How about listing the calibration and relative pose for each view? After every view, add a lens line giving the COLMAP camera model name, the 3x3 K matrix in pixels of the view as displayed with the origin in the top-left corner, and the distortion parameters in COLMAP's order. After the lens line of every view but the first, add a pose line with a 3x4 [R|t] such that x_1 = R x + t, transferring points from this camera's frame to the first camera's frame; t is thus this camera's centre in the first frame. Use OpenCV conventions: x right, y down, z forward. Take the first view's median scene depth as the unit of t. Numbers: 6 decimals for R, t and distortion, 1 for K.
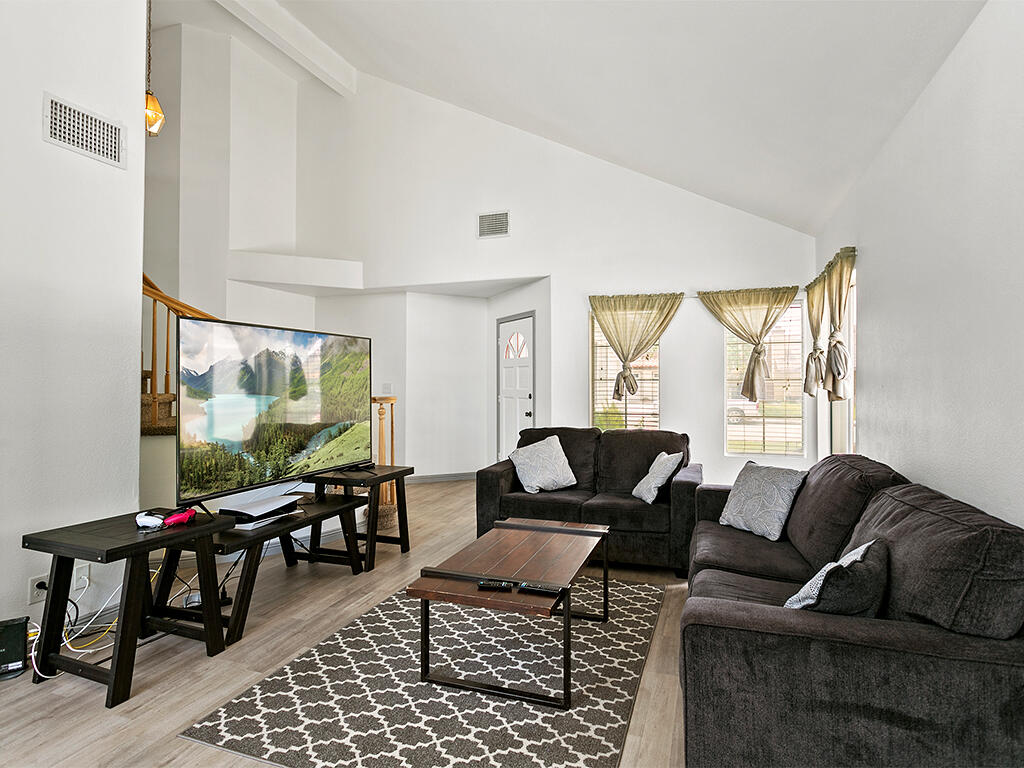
lens RADIAL K [[559.9, 0, 512.0], [0, 559.9, 384.0], [0, 0, 1]] dist [-0.025886, 0.015519]
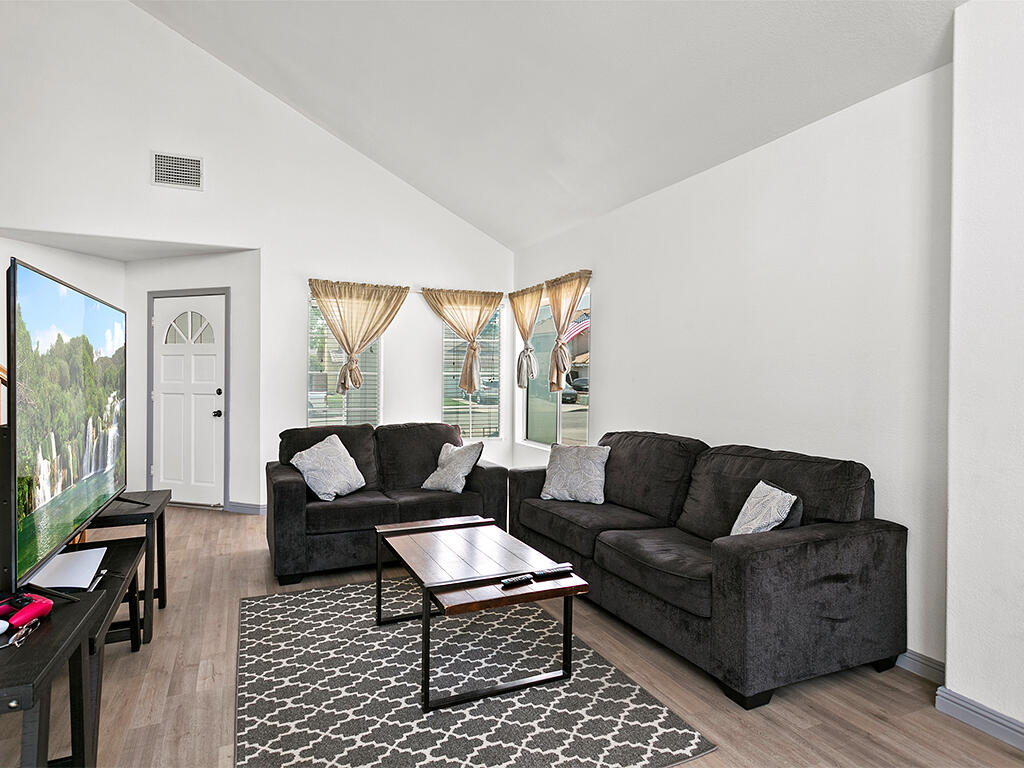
lens RADIAL K [[590.8, 0, 512.0], [0, 590.8, 384.0], [0, 0, 1]] dist [-0.002077, 0.001153]
pose [[0.719093, -0.007575, 0.694873, -0.428274], [-0.002868, 0.999900, 0.013867, -0.003970], [-0.694908, -0.011964, 0.718999, 0.136406]]
